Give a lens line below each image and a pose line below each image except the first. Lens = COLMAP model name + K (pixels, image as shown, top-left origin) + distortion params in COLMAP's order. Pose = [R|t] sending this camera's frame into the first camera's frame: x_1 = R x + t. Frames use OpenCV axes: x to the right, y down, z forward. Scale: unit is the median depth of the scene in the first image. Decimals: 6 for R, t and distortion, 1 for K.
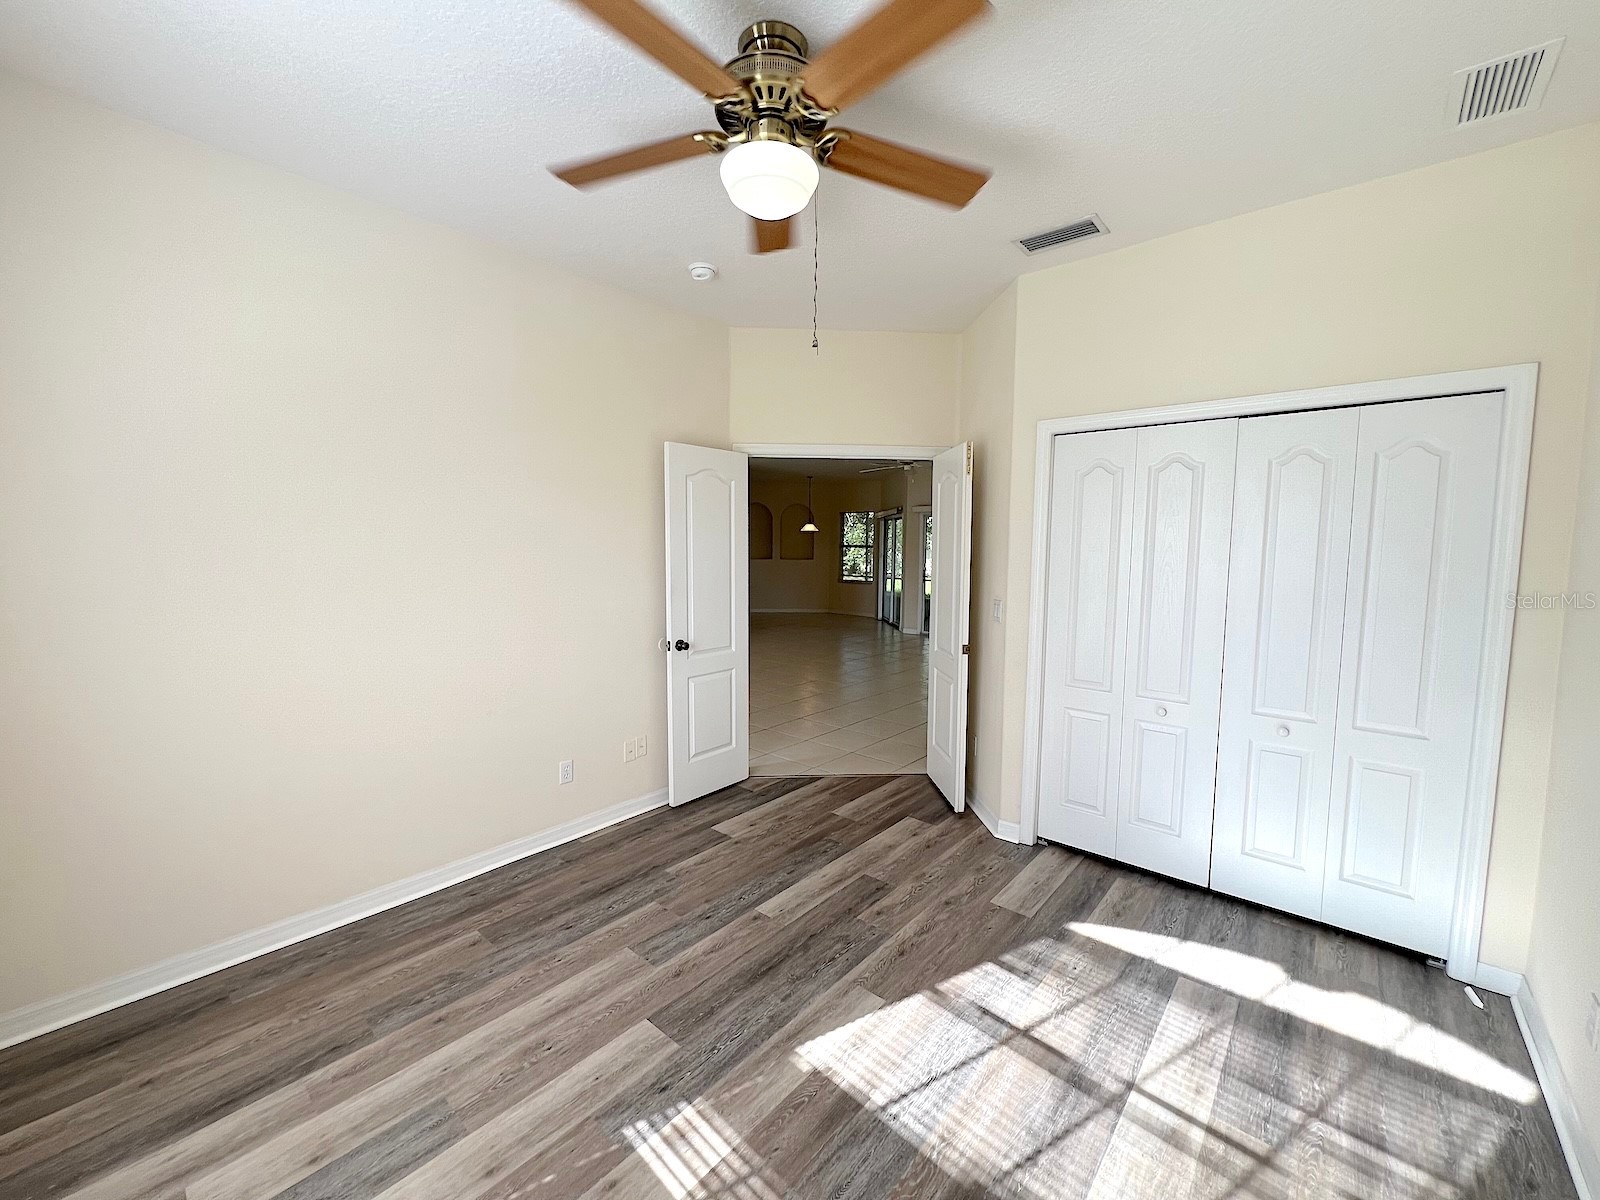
lens RADIAL K [[643.7, 0, 798.9], [0, 643.7, 597.2], [0, 0, 1]] dist [-0.004876, 0.001287]
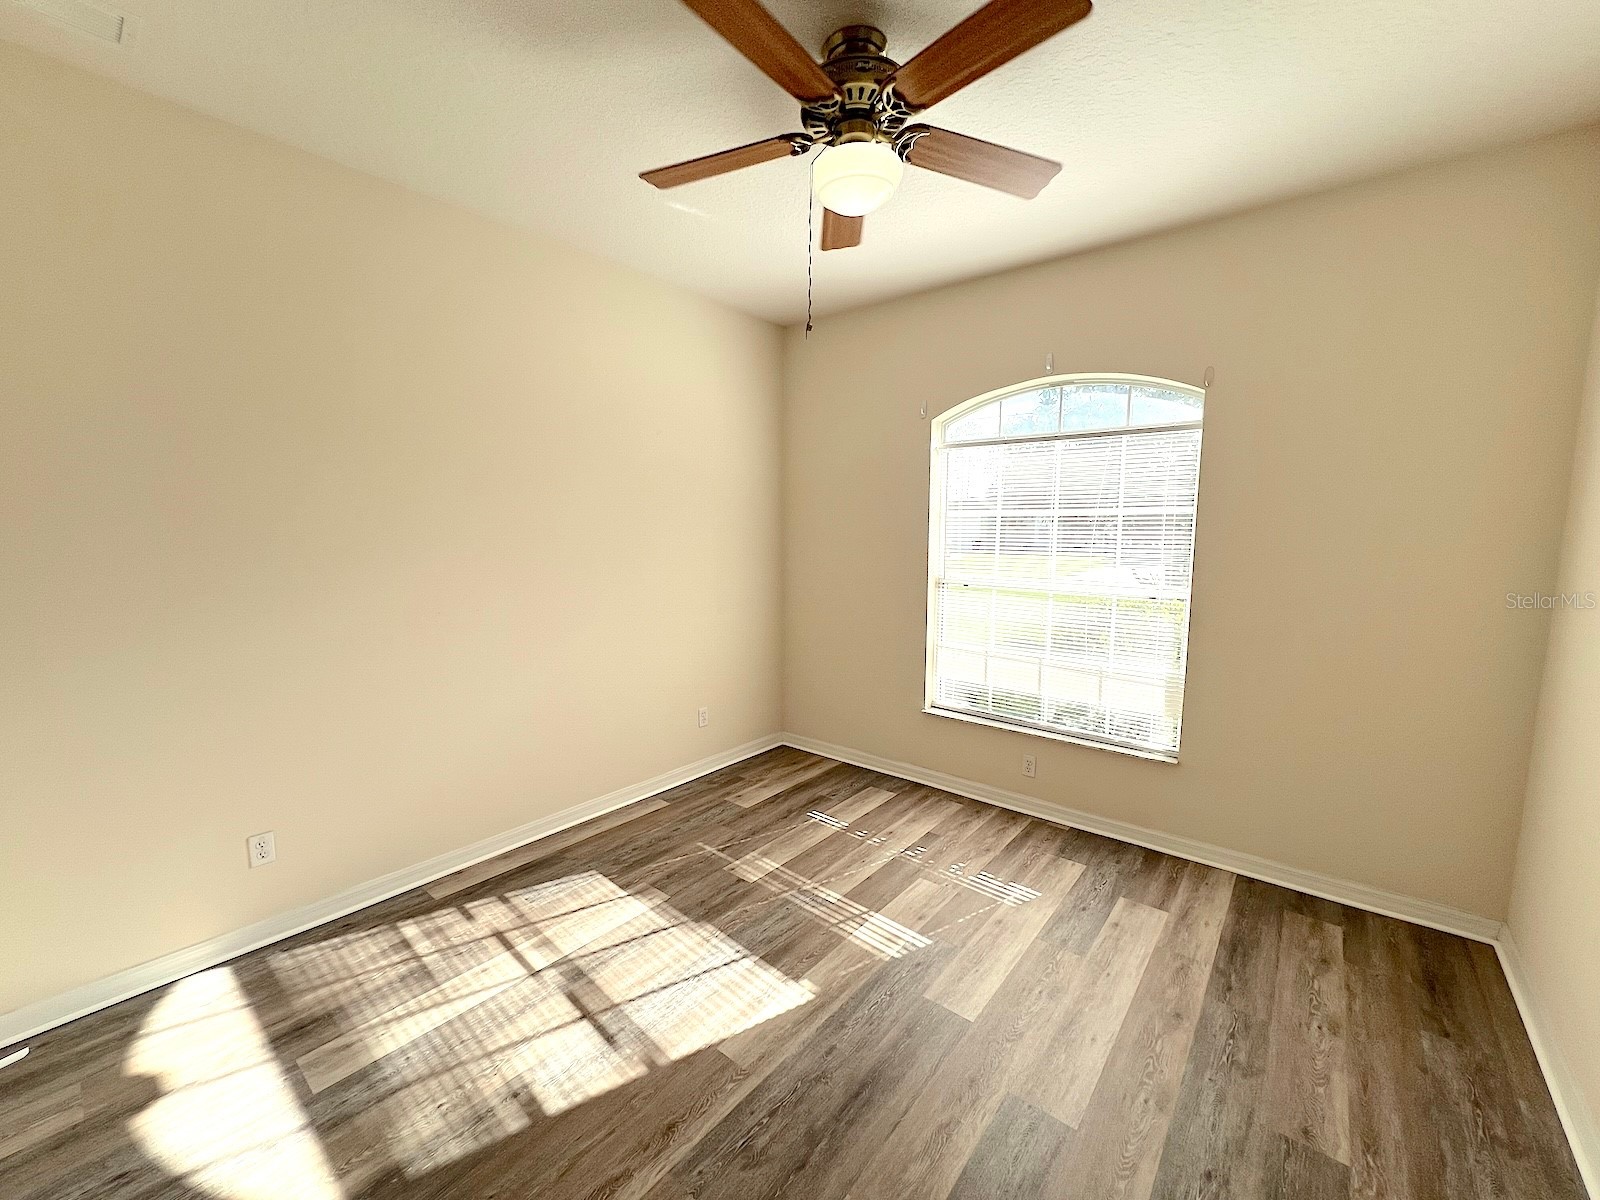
lens RADIAL K [[643.7, 0, 798.8], [0, 643.7, 603.9], [0, 0, 1]] dist [-0.004876, 0.001287]
pose [[-0.999497, -0.011437, -0.029565, 0.048930], [-0.017090, 0.979915, 0.198680, -0.123131], [0.026699, 0.199086, -0.979618, 1.527322]]
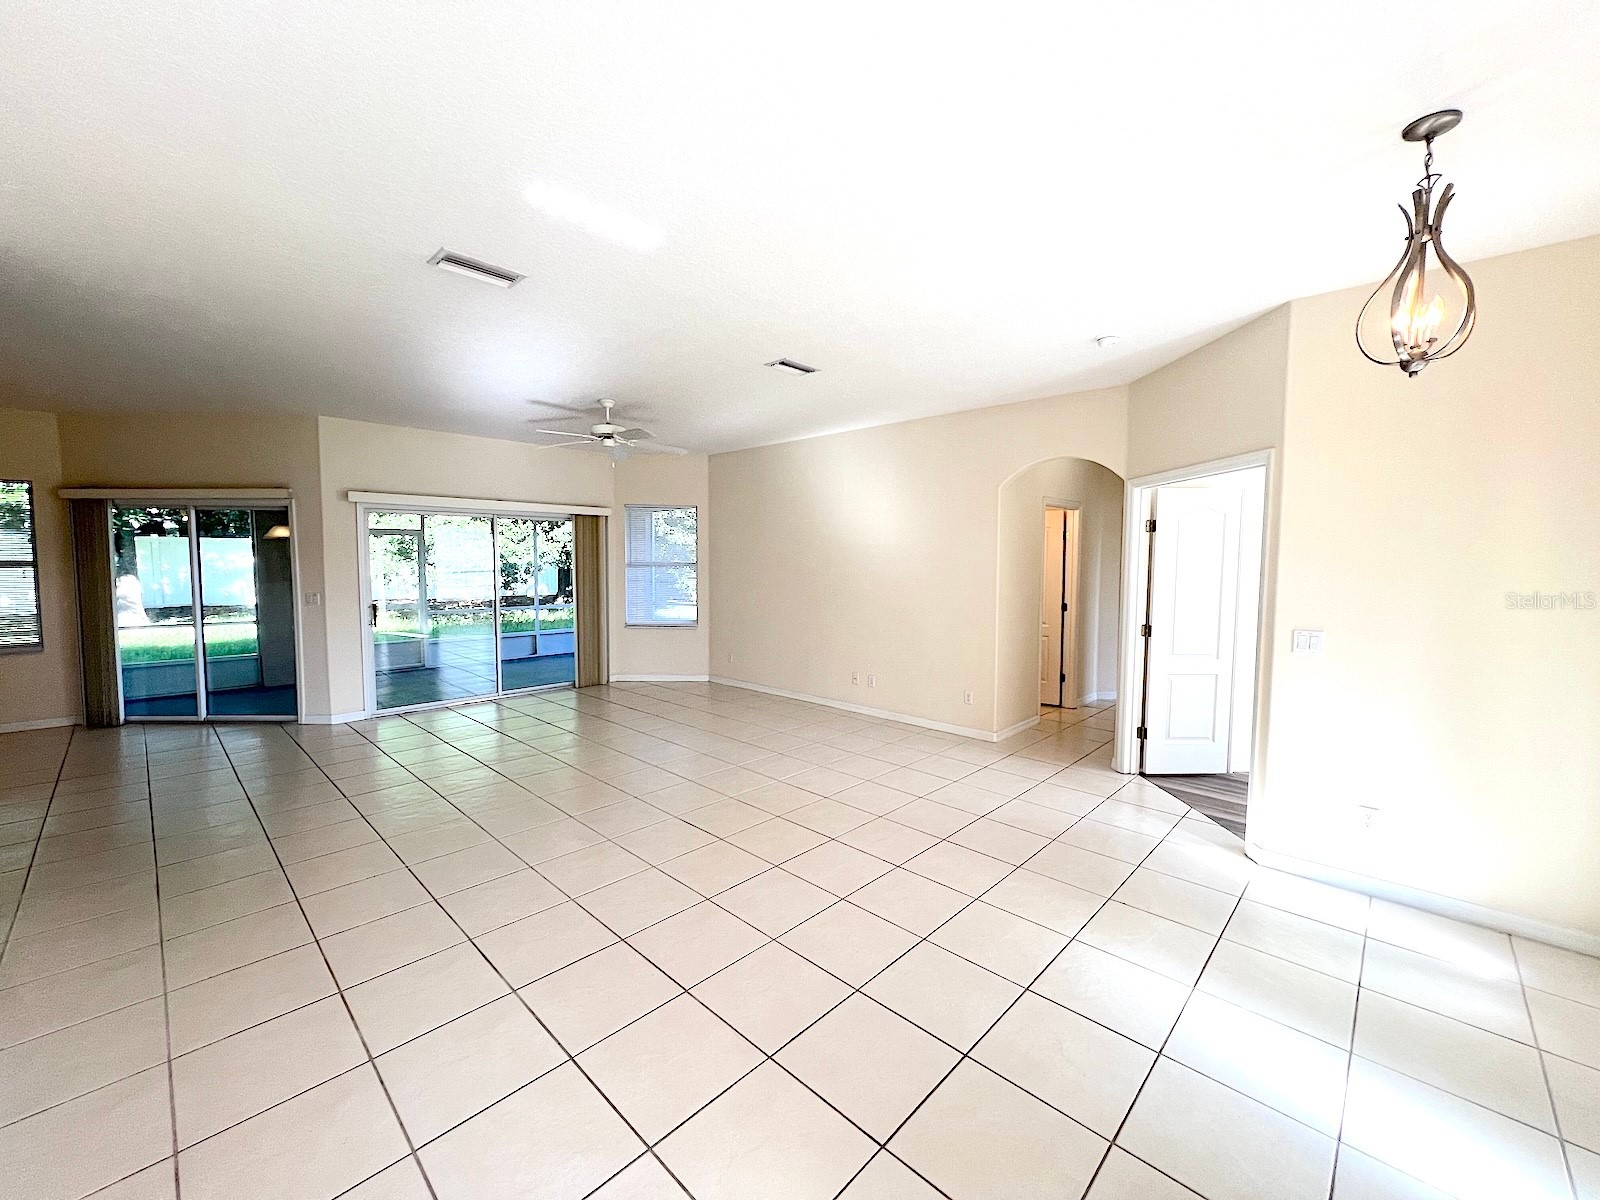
lens RADIAL K [[644.3, 0, 795.6], [0, 644.3, 600.1], [0, 0, 1]] dist [0.000267, 0.000272]
pose [[0.053953, -0.075042, 0.995720, -1.557112], [0.077893, 0.994450, 0.070726, -0.249514], [-0.995501, 0.073744, 0.059499, 2.597229]]
